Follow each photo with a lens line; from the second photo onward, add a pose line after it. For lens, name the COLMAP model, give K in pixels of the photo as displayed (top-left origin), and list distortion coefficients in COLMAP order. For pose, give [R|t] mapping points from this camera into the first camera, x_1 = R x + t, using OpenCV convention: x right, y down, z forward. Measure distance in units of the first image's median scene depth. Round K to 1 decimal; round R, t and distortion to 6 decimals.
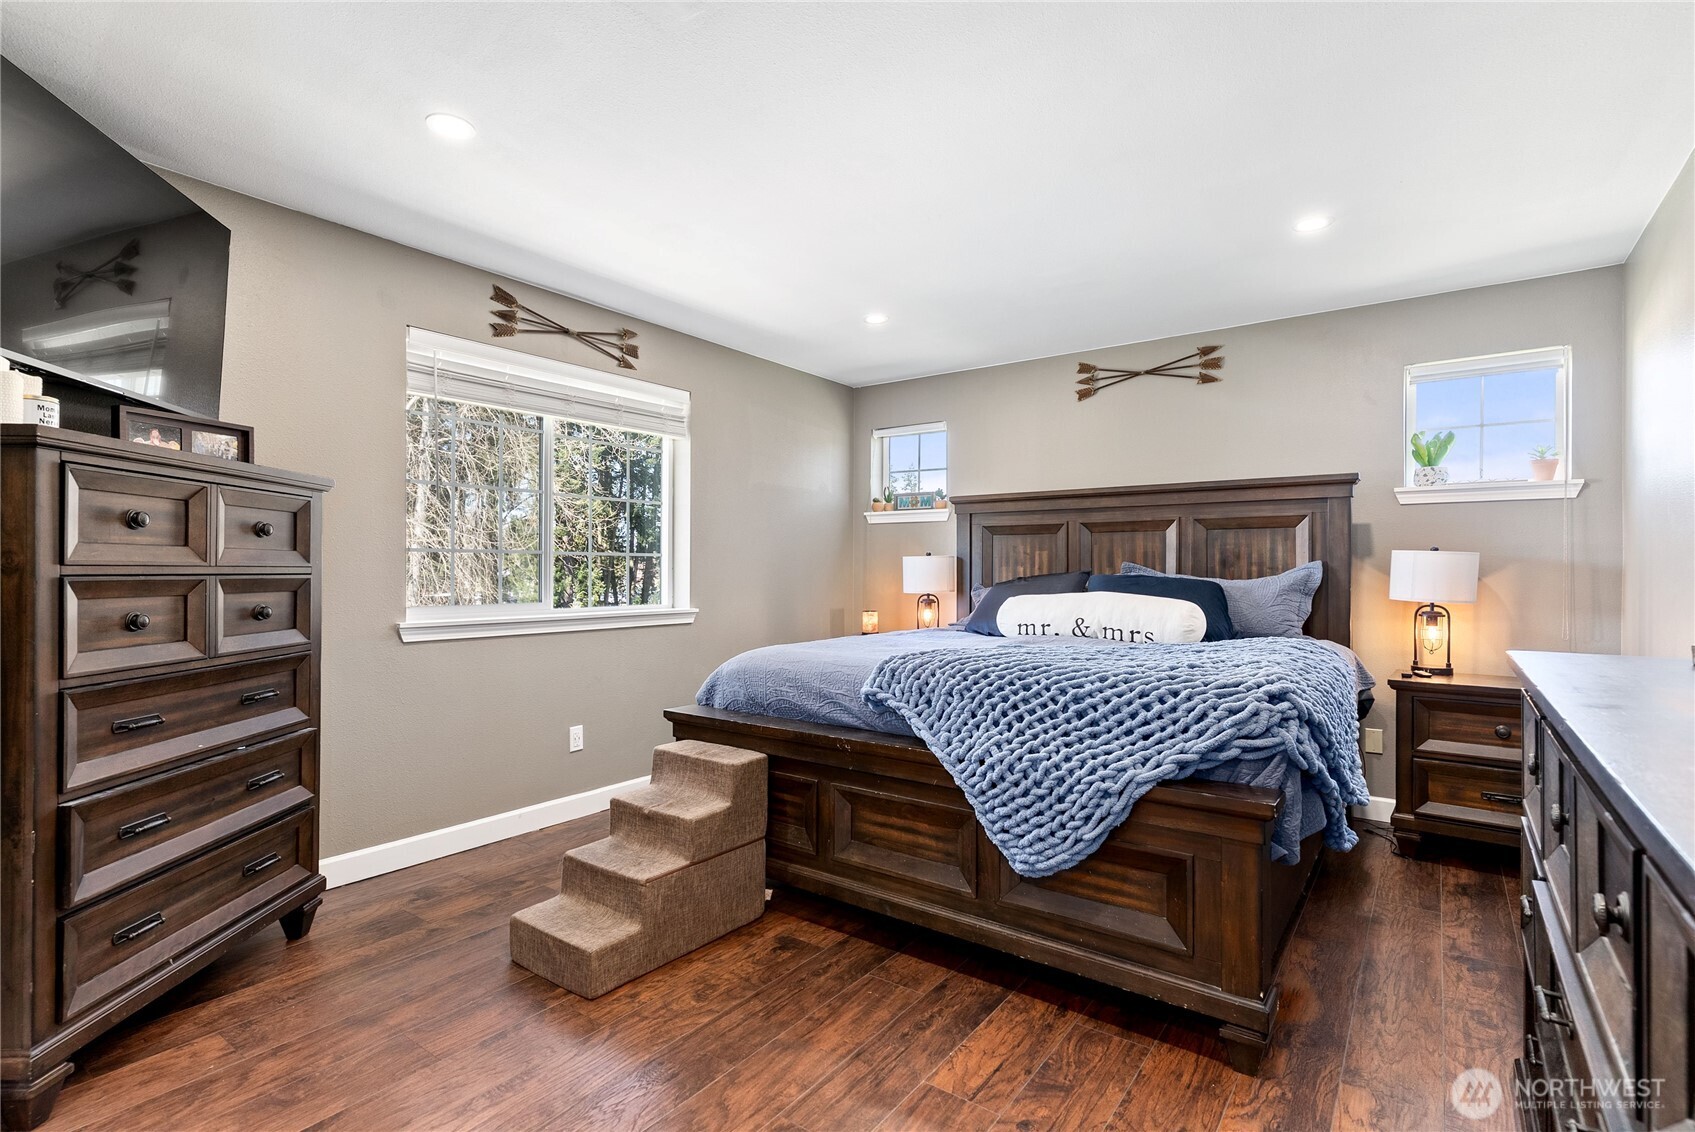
lens RADIAL K [[817.9, 0, 848.0], [0, 817.9, 562.8], [0, 0, 1]] dist [-0.000263, -0.000147]
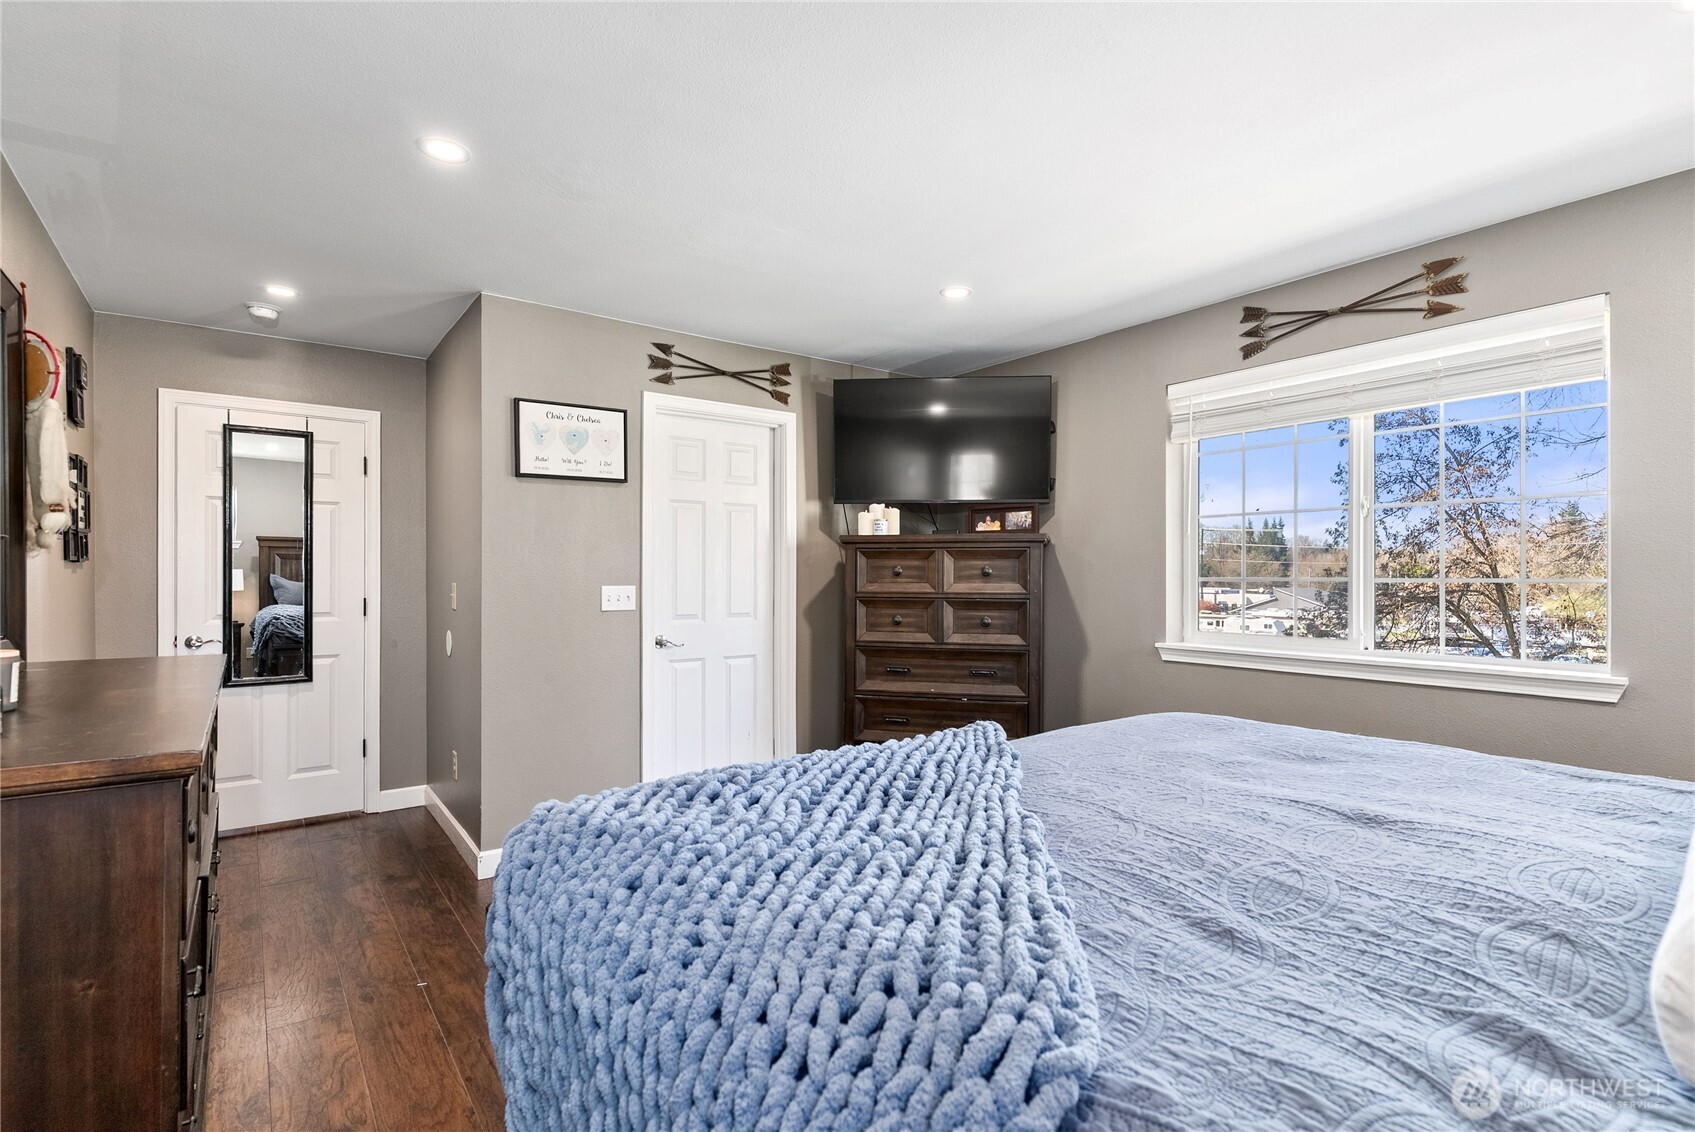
lens RADIAL K [[817.9, 0, 848.7], [0, 817.9, 576.1], [0, 0, 1]] dist [-0.000263, -0.000147]
pose [[-0.300428, -0.010230, -0.953750, 0.671040], [-0.001787, 0.999947, -0.010162, -0.009440], [0.953803, -0.001349, -0.300431, 0.895481]]
